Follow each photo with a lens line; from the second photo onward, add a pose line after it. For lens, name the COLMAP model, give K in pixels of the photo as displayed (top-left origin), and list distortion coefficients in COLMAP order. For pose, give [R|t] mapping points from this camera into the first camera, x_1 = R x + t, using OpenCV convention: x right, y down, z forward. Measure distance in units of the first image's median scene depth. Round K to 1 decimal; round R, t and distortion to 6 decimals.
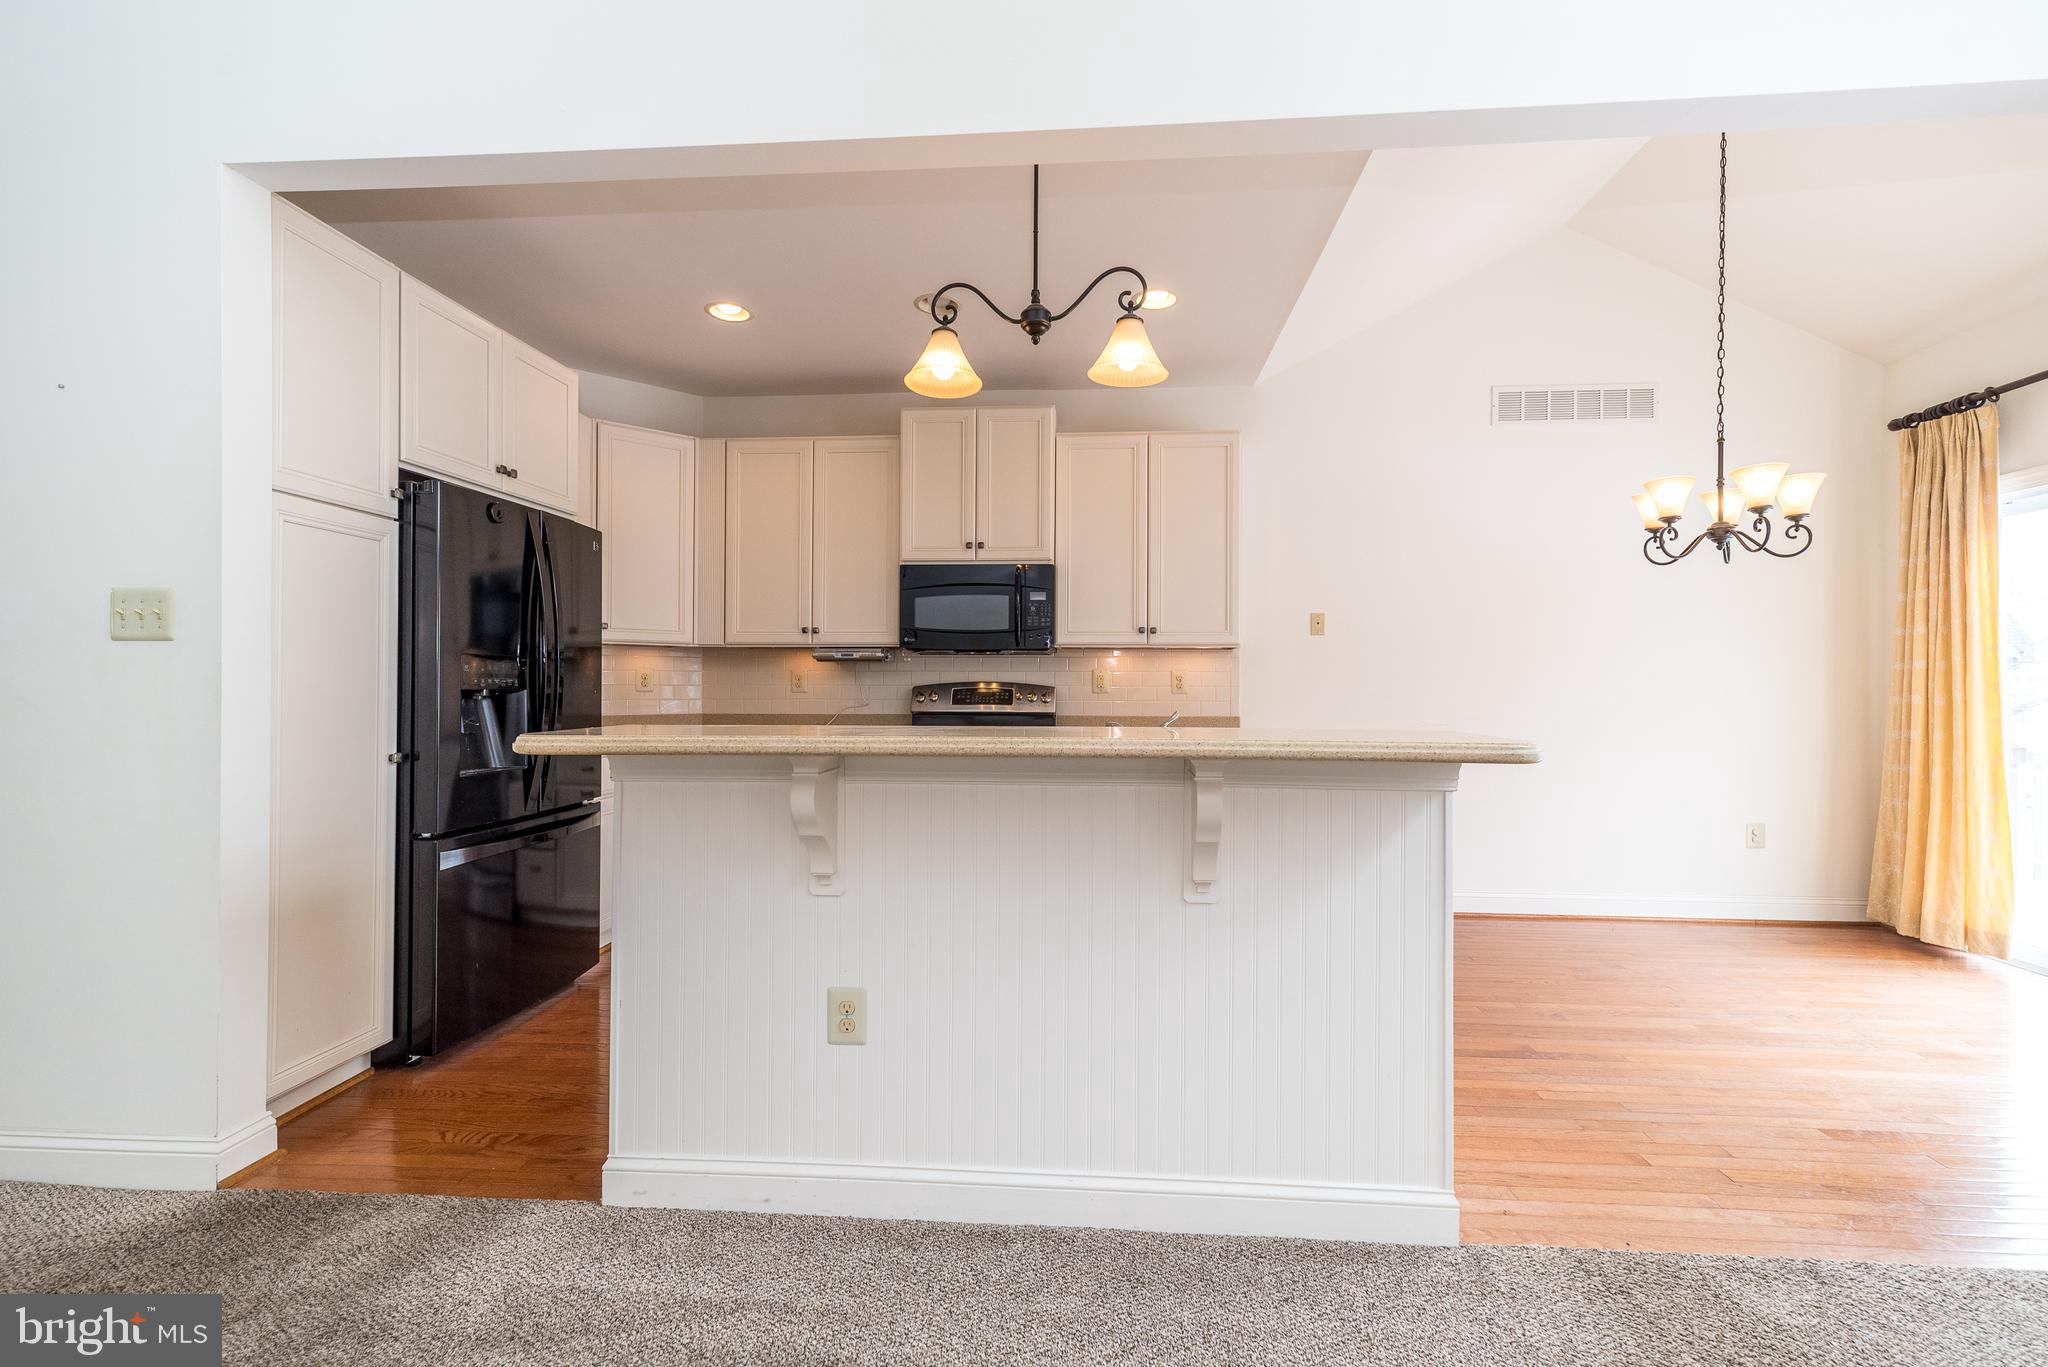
lens RADIAL K [[896.6, 0, 1042.0], [0, 896.6, 684.1], [0, 0, 1]] dist [0.007652, 0.000650]
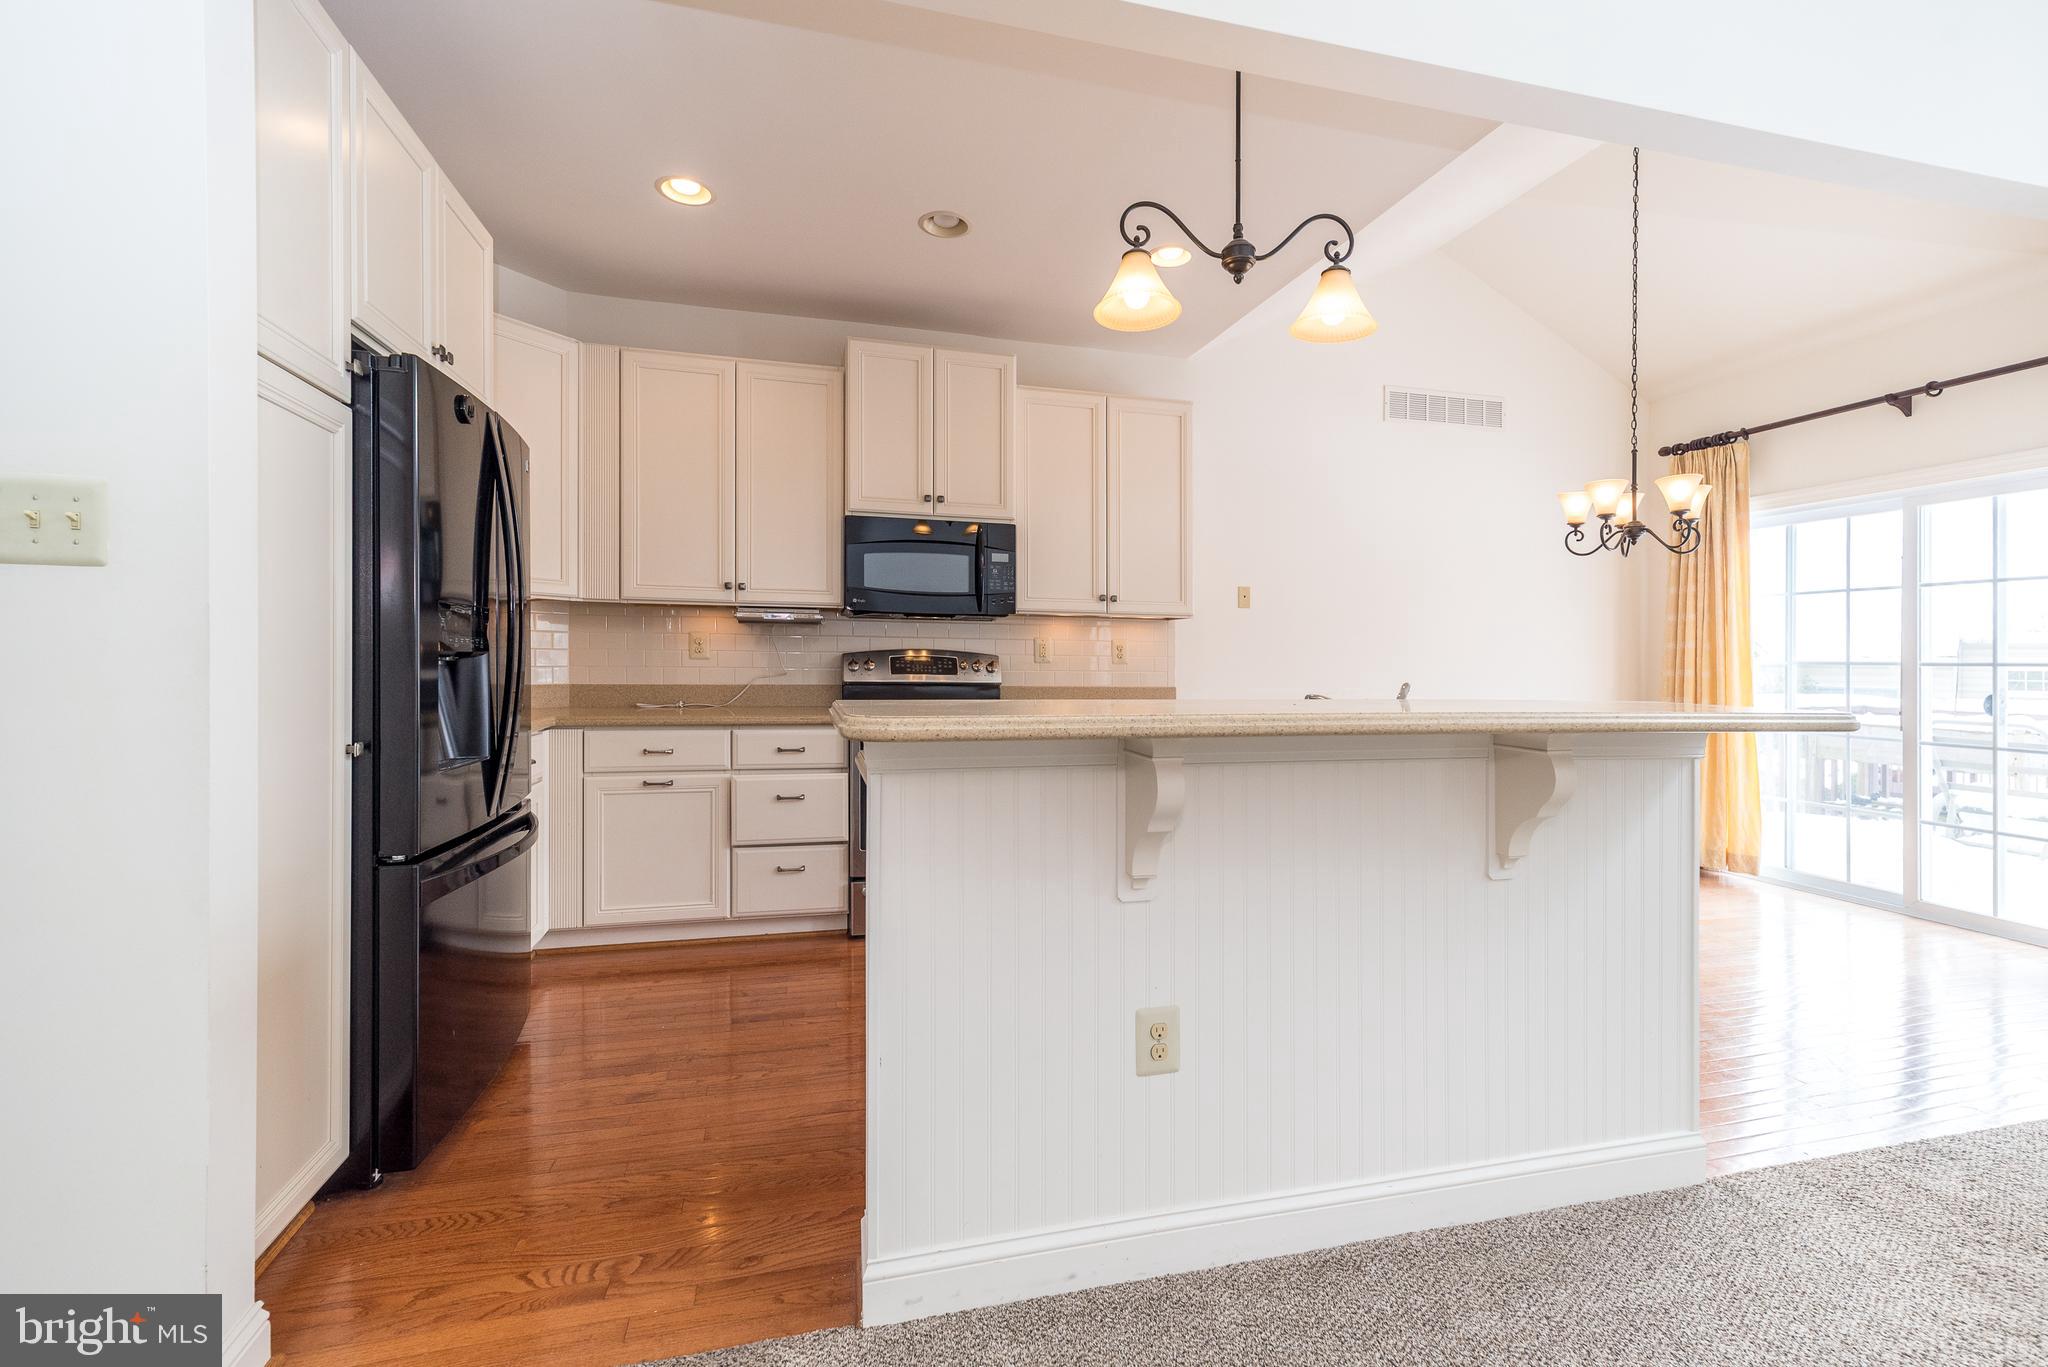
lens RADIAL K [[896.6, 0, 1029.8], [0, 896.6, 660.8], [0, 0, 1]] dist [0.007652, 0.000650]
pose [[0.945402, 0.007958, 0.325808, -0.301662], [-0.010502, 0.999927, 0.006051, 0.002769], [-0.325736, -0.009142, 0.945417, 0.117060]]
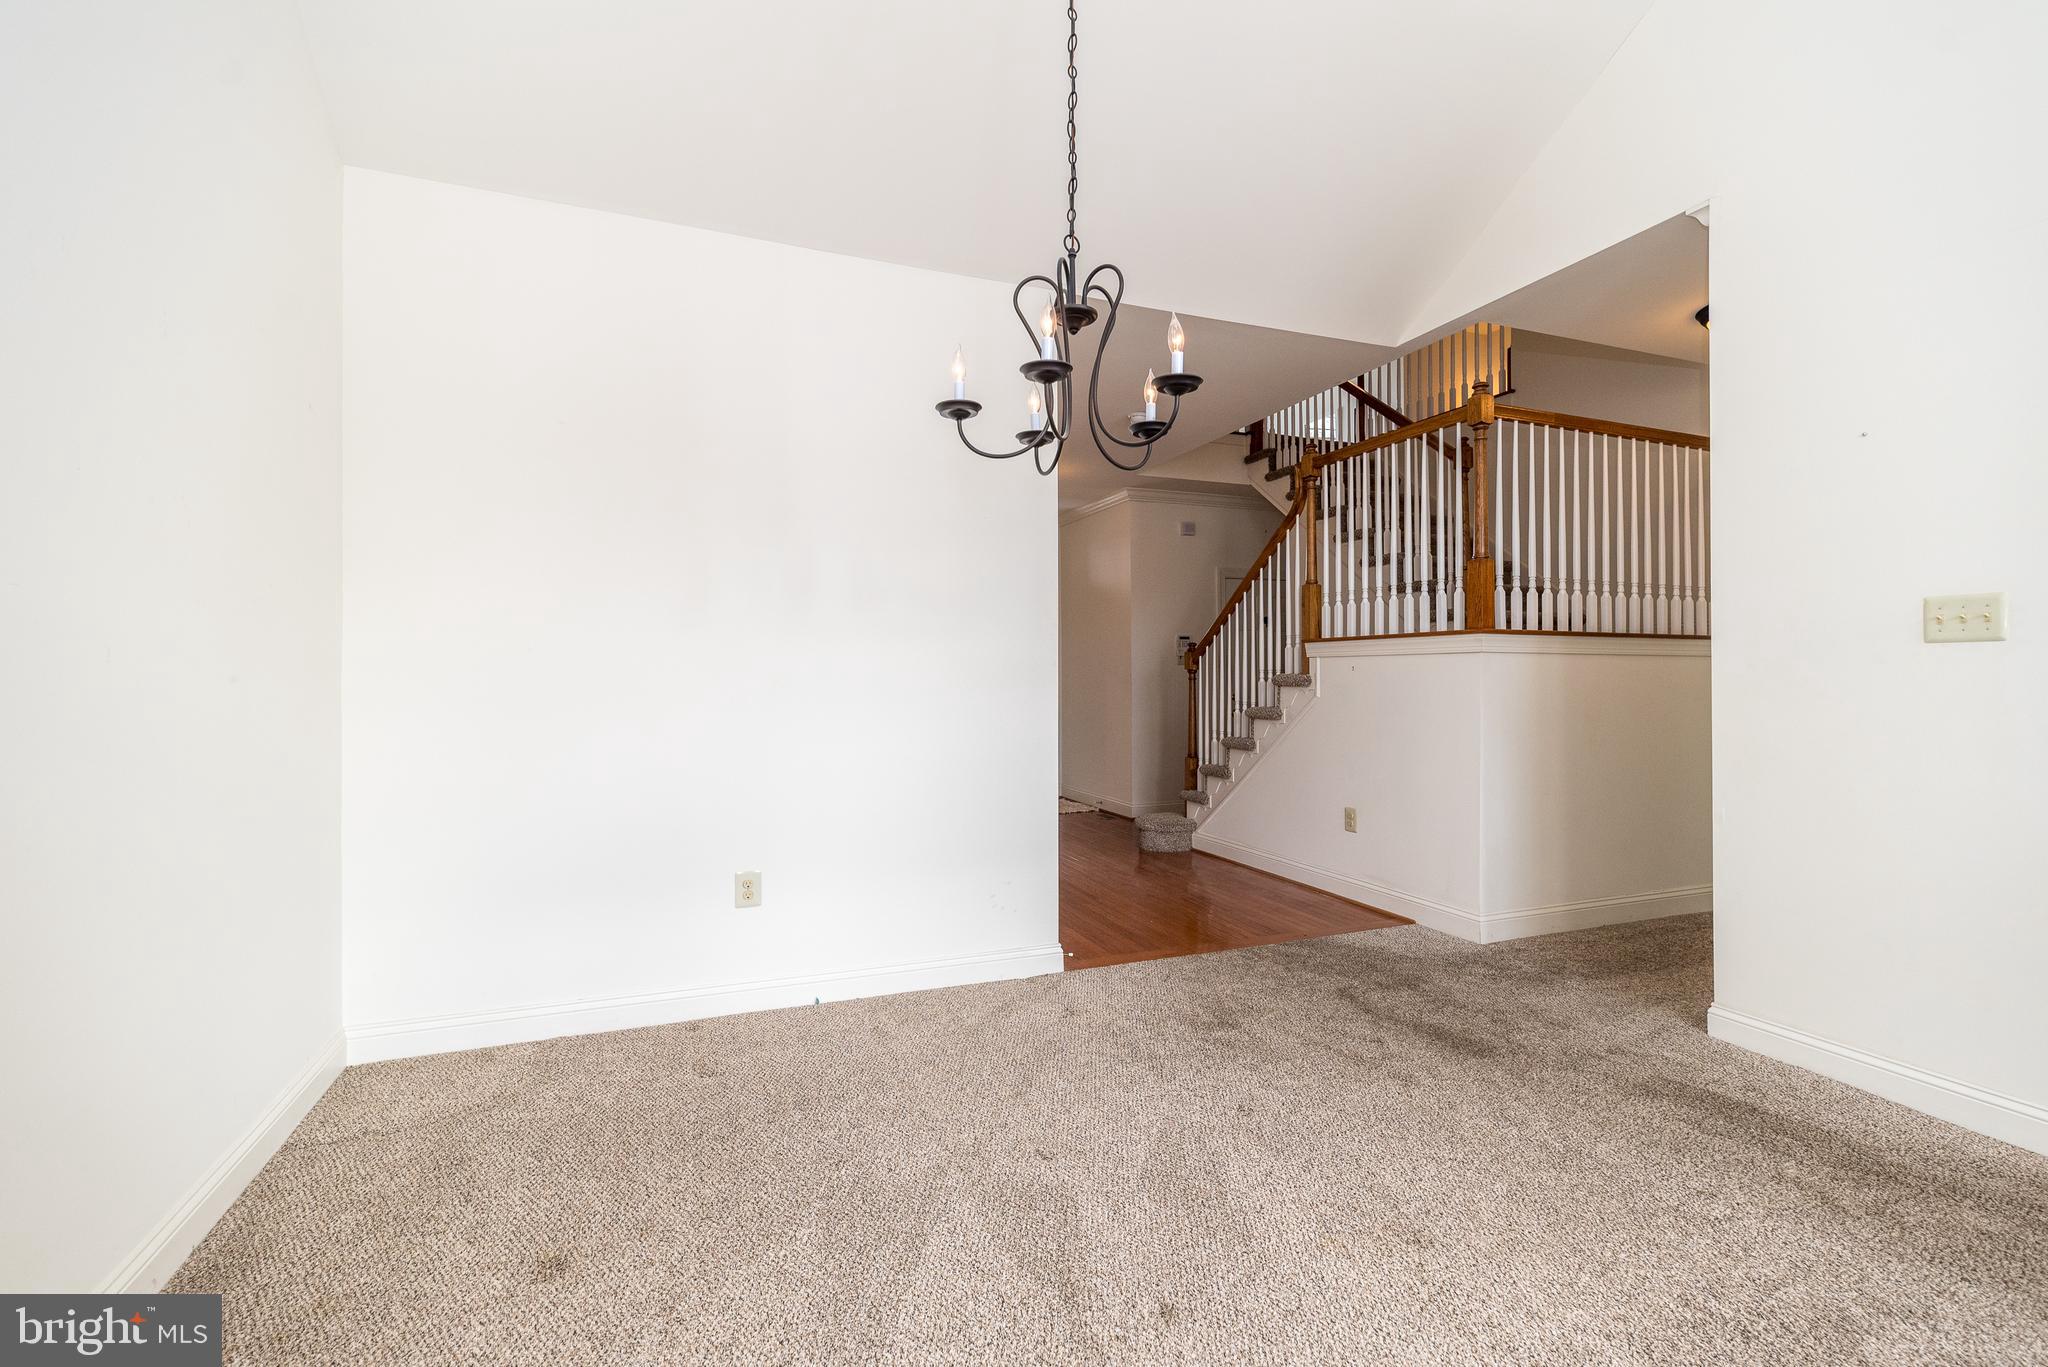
lens RADIAL K [[896.6, 0, 1023.9], [0, 896.6, 681.5], [0, 0, 1]] dist [0.007652, 0.000650]
pose [[0.435060, 0.000475, -0.900401, -0.260176], [0.001001, 0.999999, 0.001011, -0.000546], [0.900401, -0.001341, 0.435059, -0.282174]]
